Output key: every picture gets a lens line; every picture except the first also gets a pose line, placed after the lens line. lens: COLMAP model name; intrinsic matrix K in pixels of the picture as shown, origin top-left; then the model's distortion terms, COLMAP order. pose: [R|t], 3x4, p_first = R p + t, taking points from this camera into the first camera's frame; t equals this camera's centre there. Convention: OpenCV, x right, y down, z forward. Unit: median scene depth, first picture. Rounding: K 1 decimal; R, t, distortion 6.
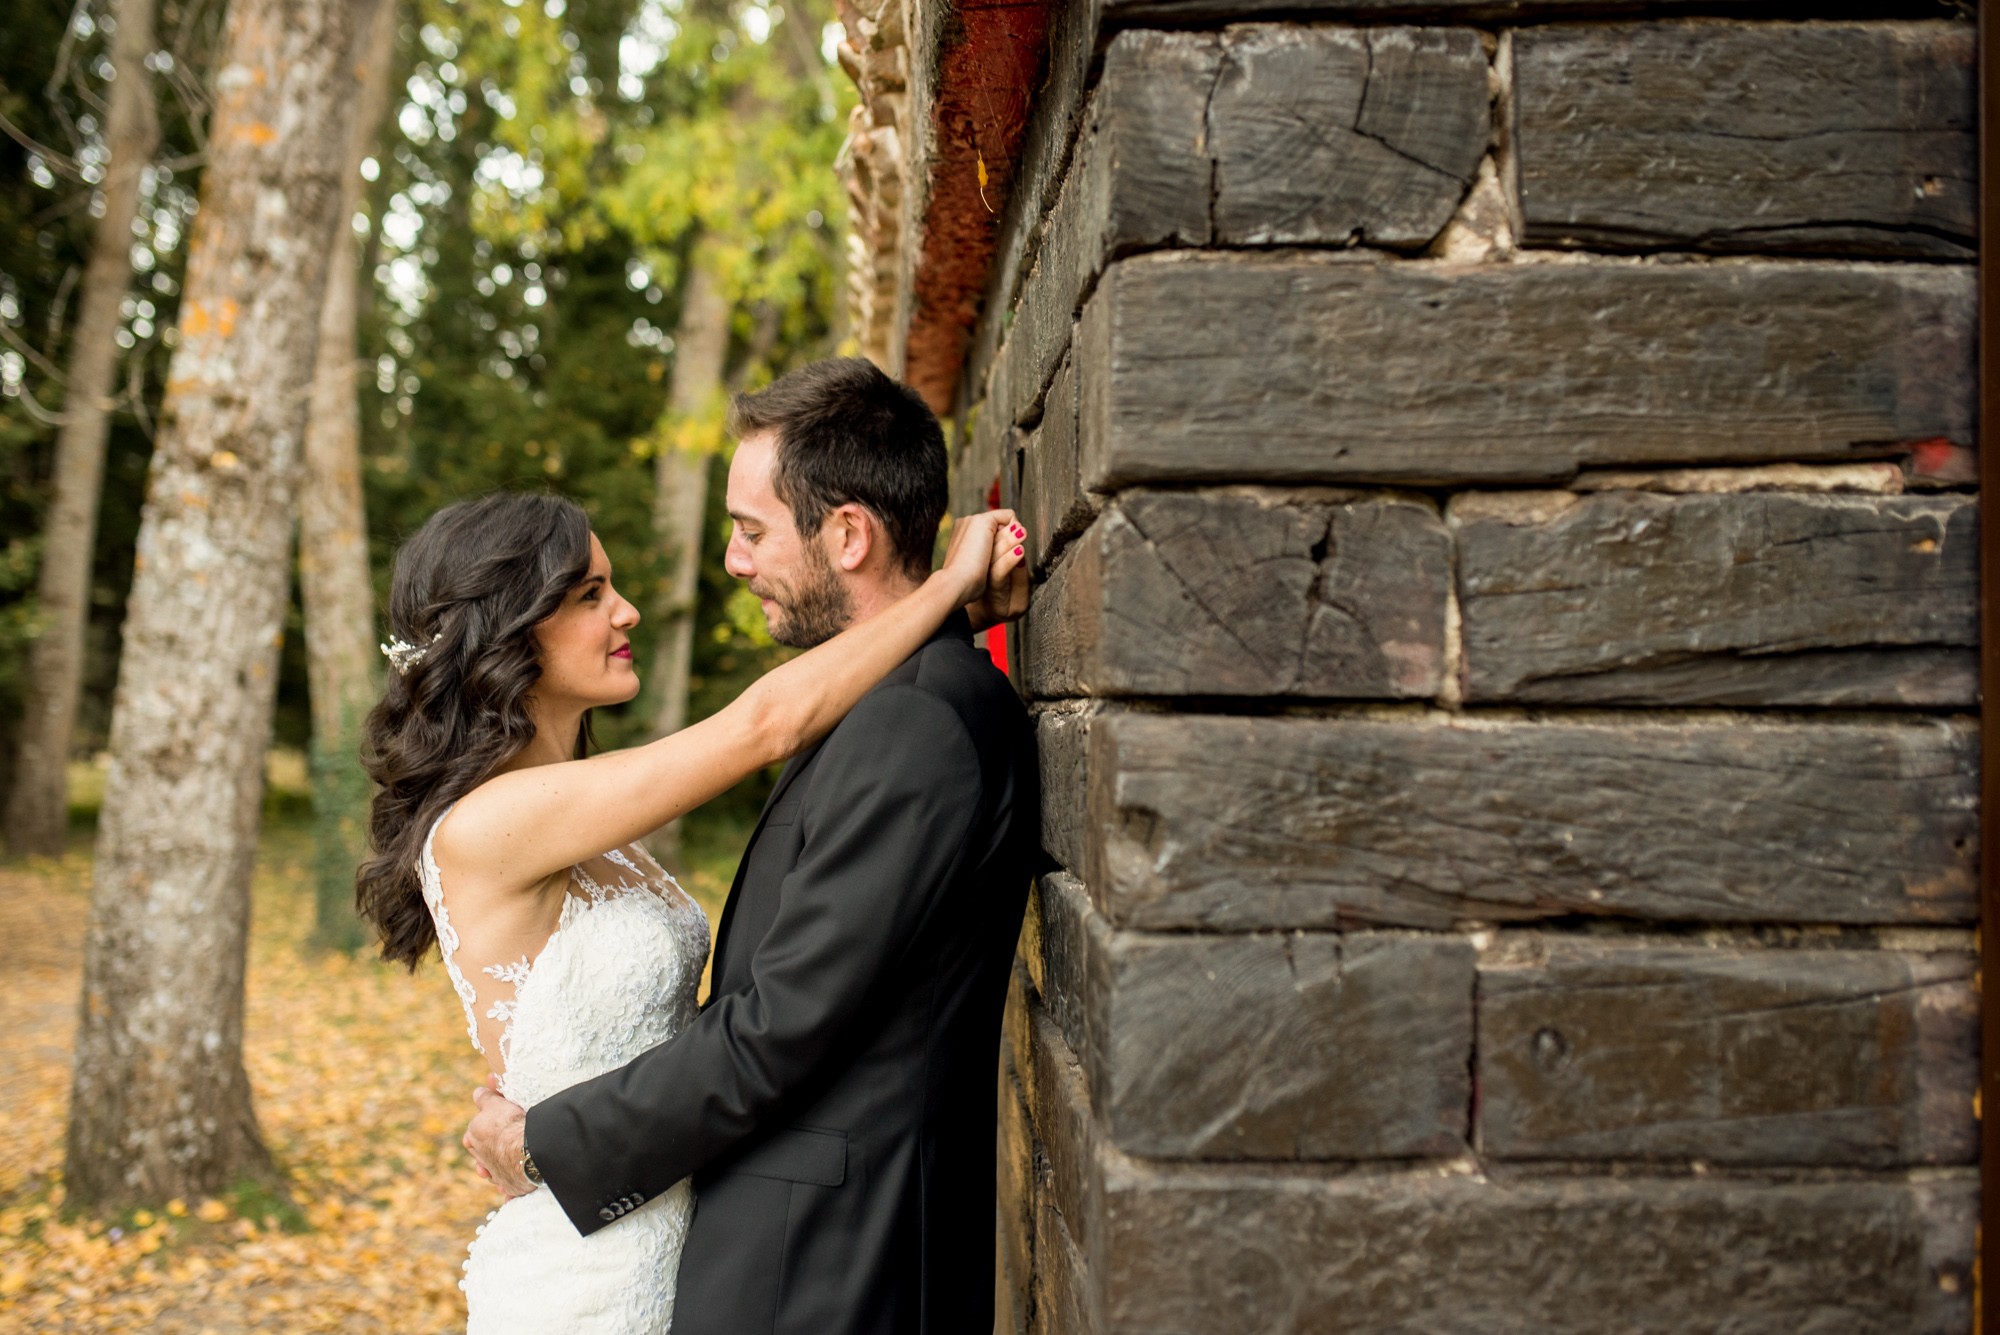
lens RADIAL K [[2046.7, 0, 927.6], [0, 2046.7, 690.4], [0, 0, 1]] dist [-0.072105, 0.116518]
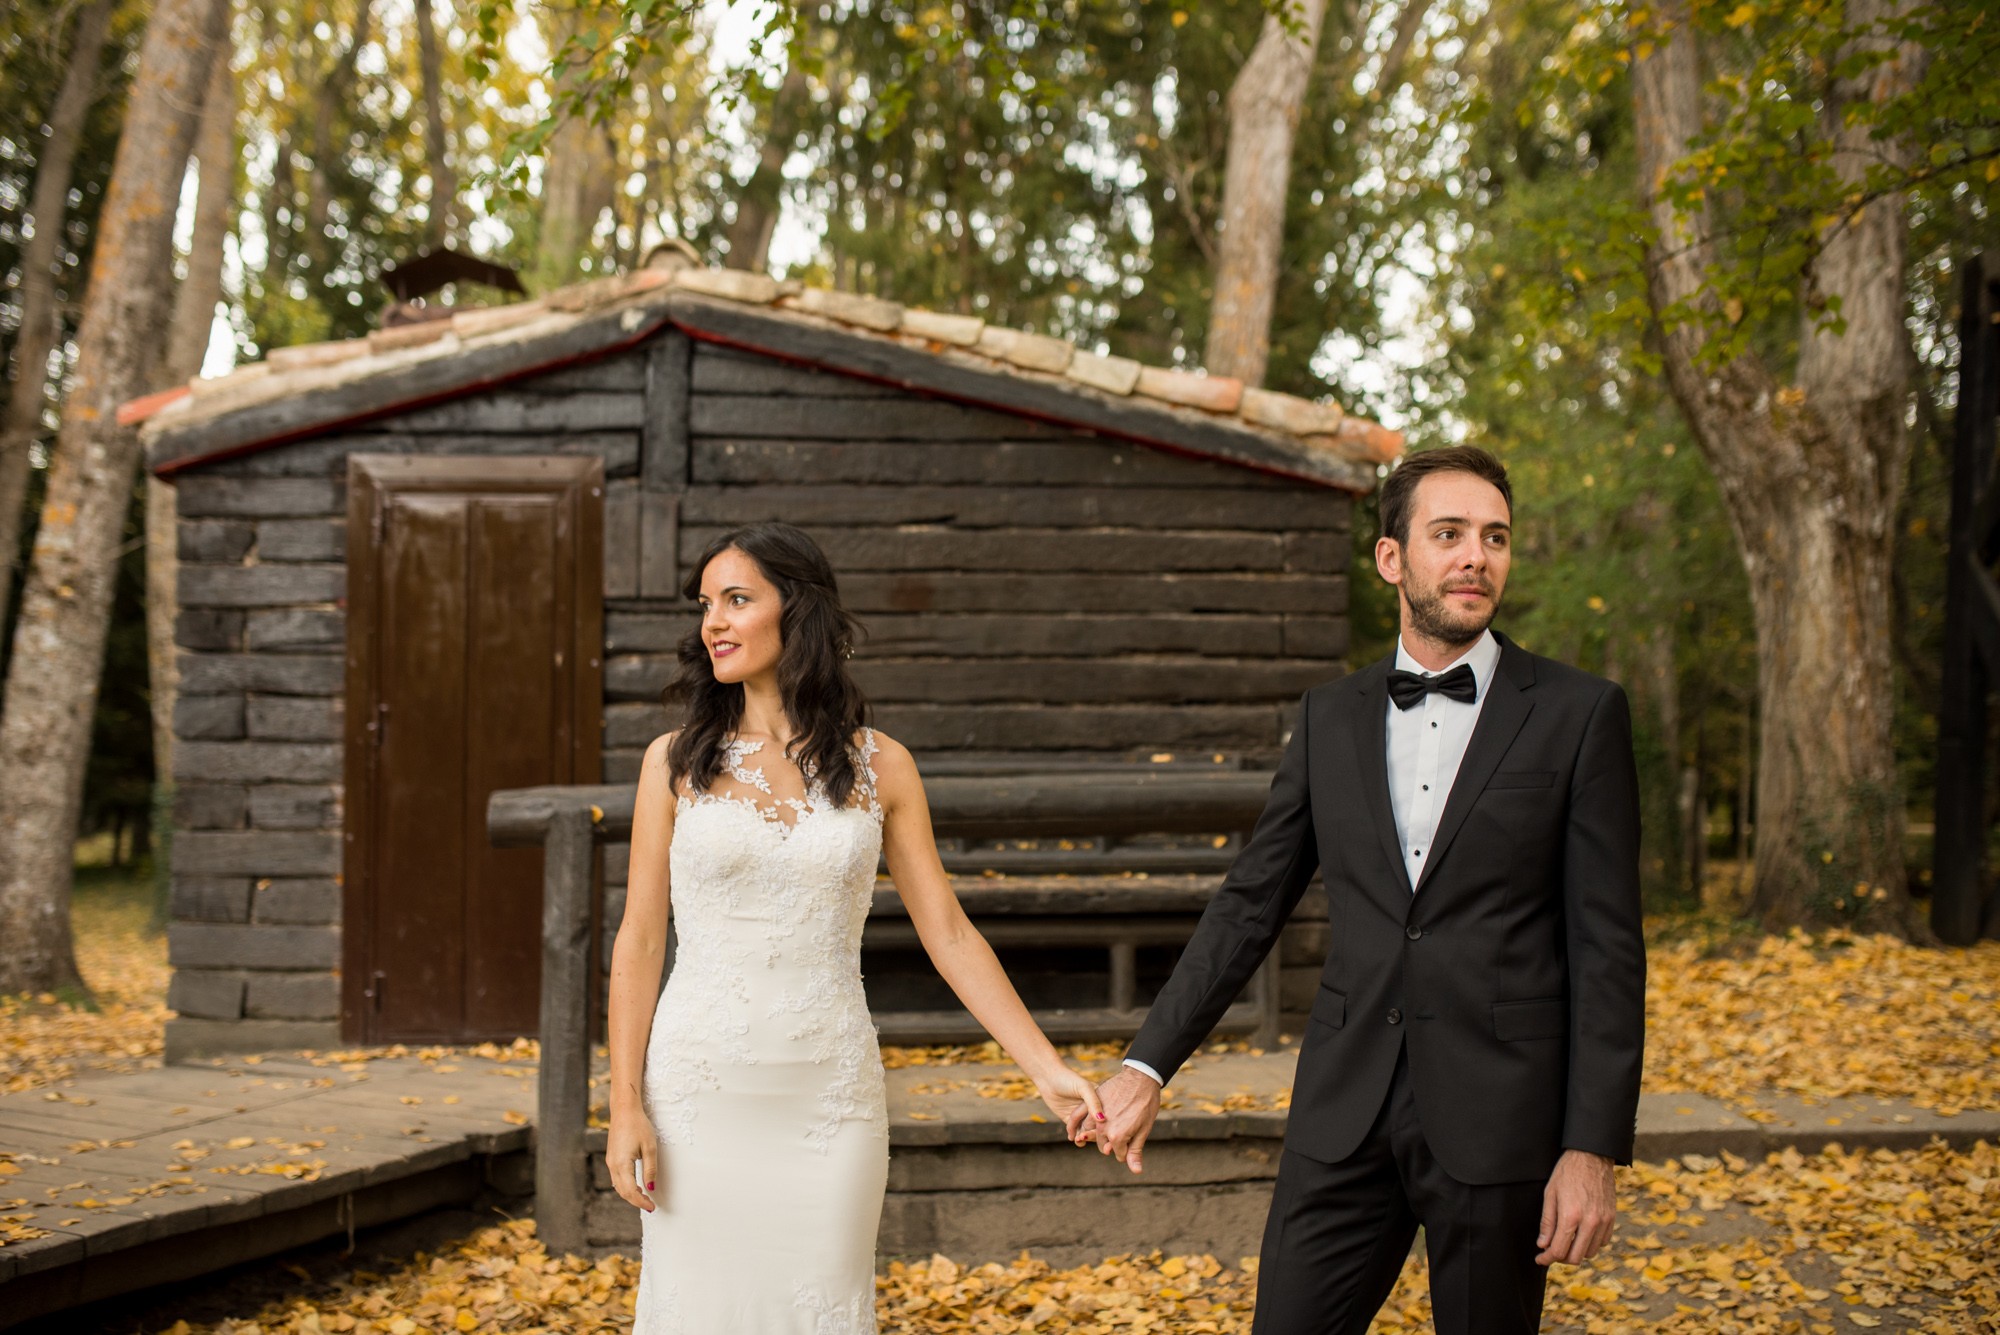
lens RADIAL K [[1940.9, 0, 985.8], [0, 1940.9, 684.2], [0, 0, 1]] dist [-0.071508, 0.104471]
pose [[0.996609, 0.001886, 0.082257, 0.340493], [0.003063, 0.998194, -0.059997, 0.076994], [-0.082221, 0.060045, 0.994804, -0.788896]]
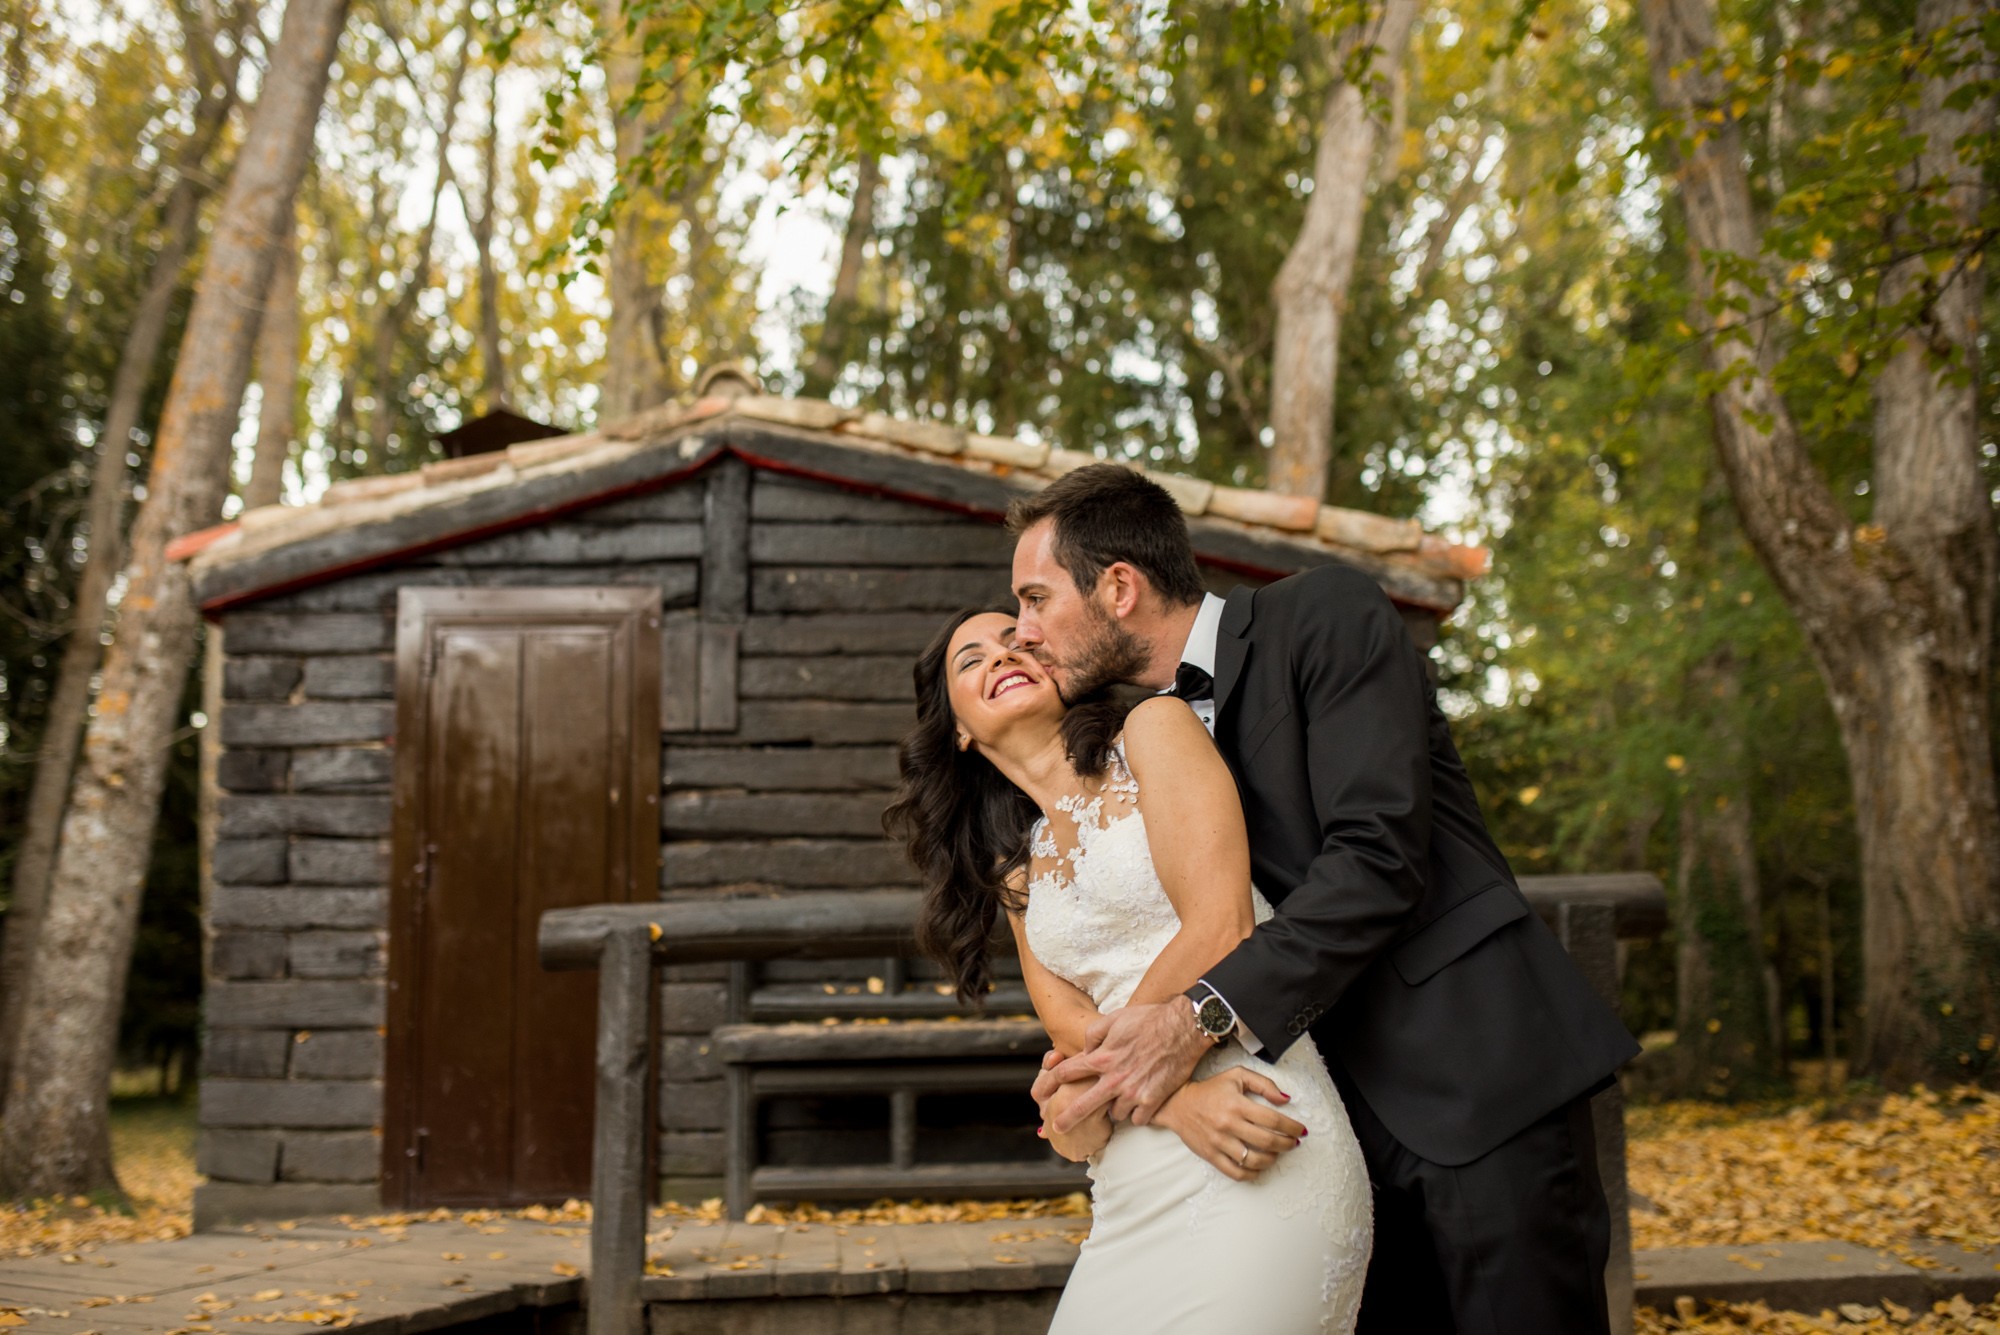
lens RADIAL K [[1930.8, 0, 990.3], [0, 1930.8, 677.0], [0, 0, 1]] dist [-0.067092, 0.092101]
pose [[0.998155, -0.008617, 0.060105, 0.331945], [0.019428, 0.983163, -0.181694, 0.121077], [-0.057528, 0.182526, 0.981517, -0.735453]]
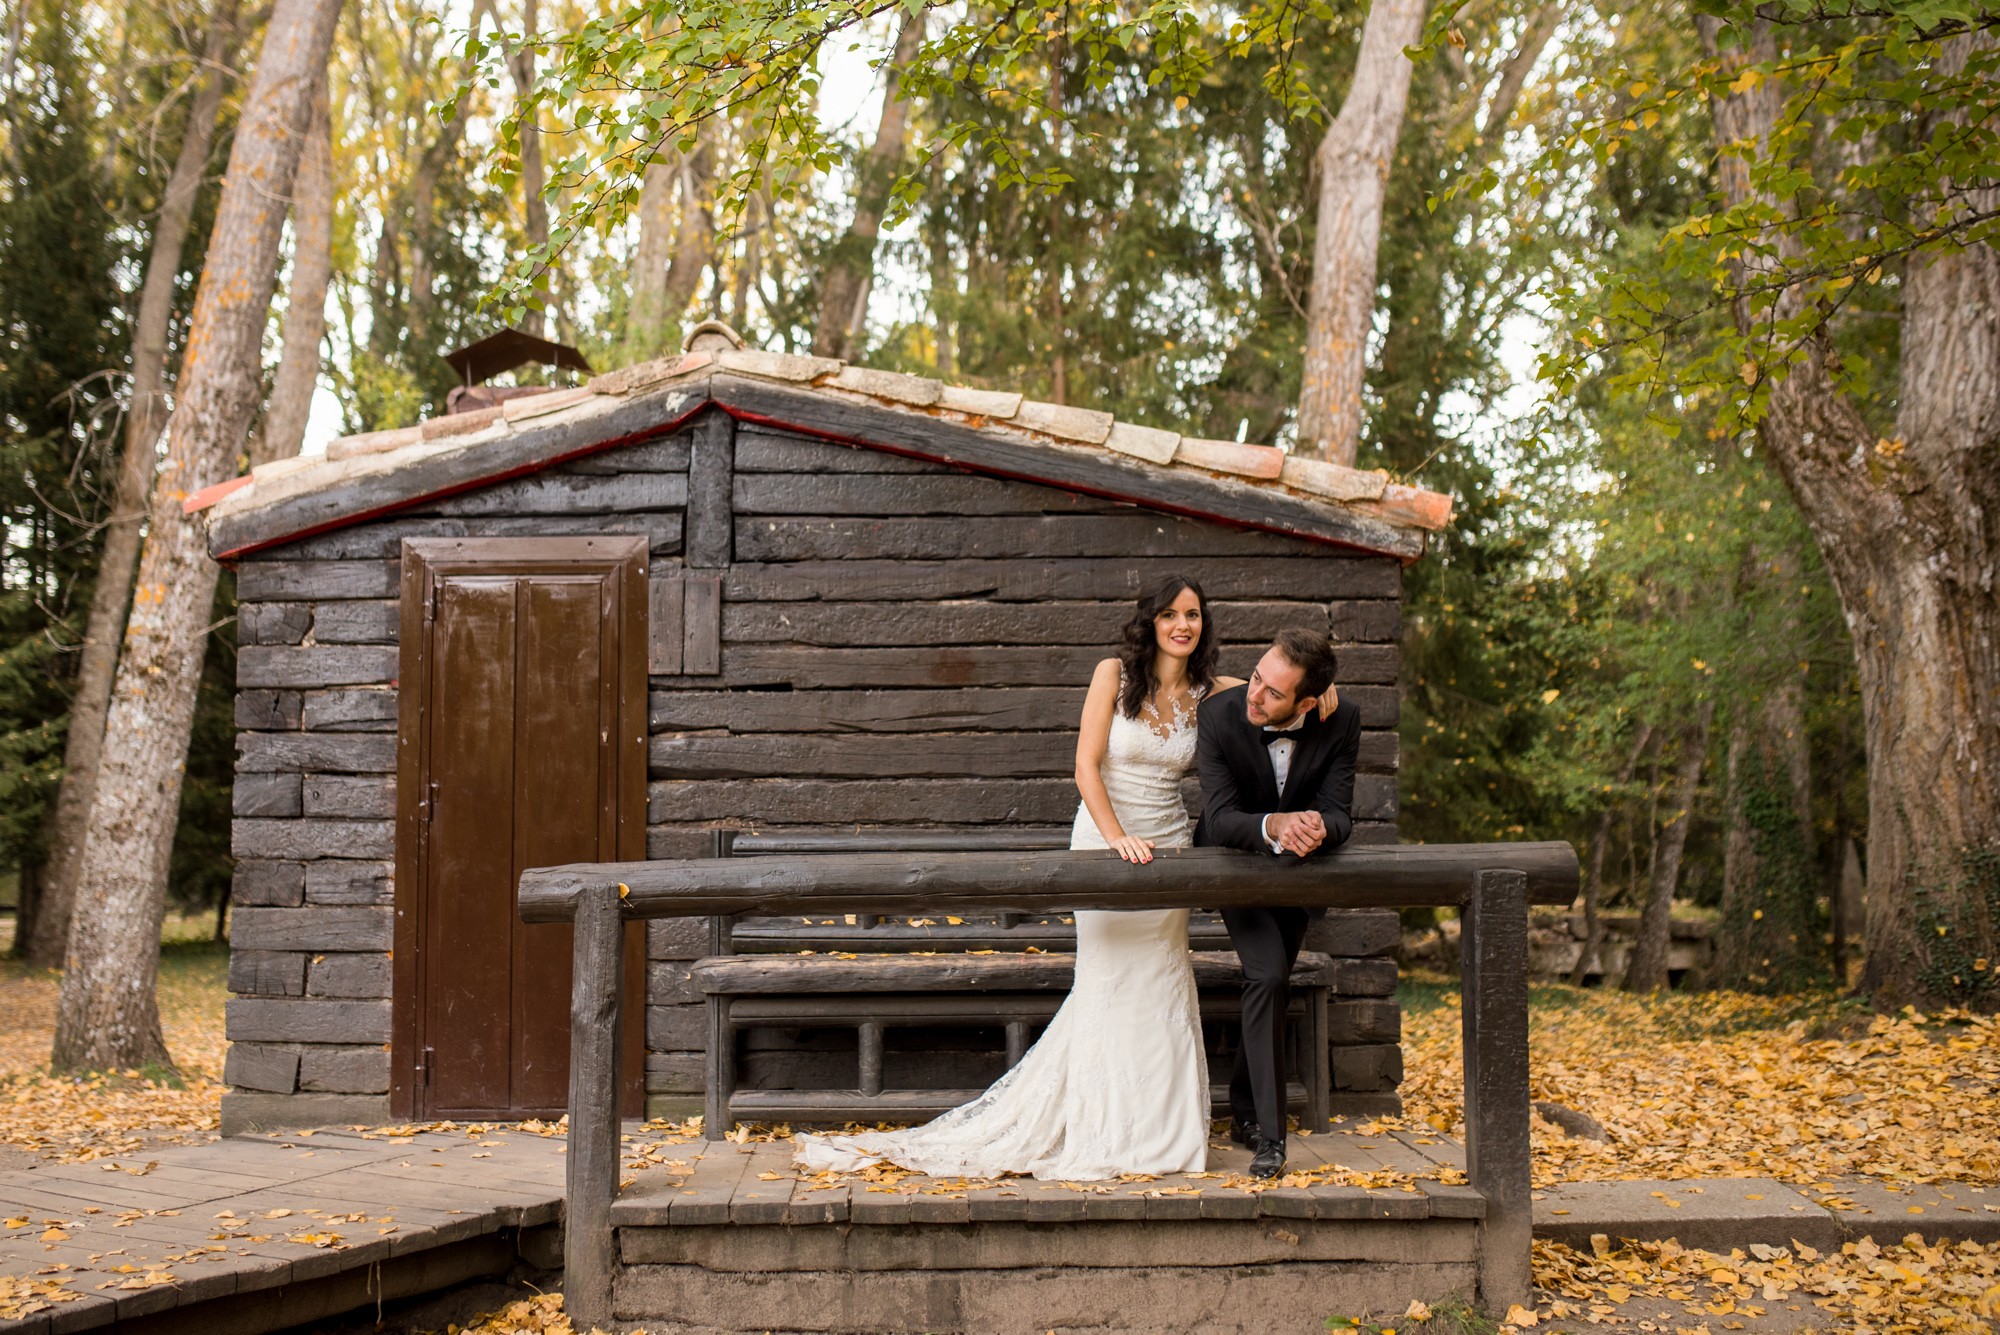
lens RADIAL K [[2014.6, 0, 946.0], [0, 2014.6, 647.9], [0, 0, 1]] dist [-0.071605, 0.106660]
pose [[0.999979, -0.006427, 0.000513, 0.379978], [0.006444, 0.993711, -0.111793, 0.076181], [0.000209, 0.111794, 0.993731, -0.825546]]
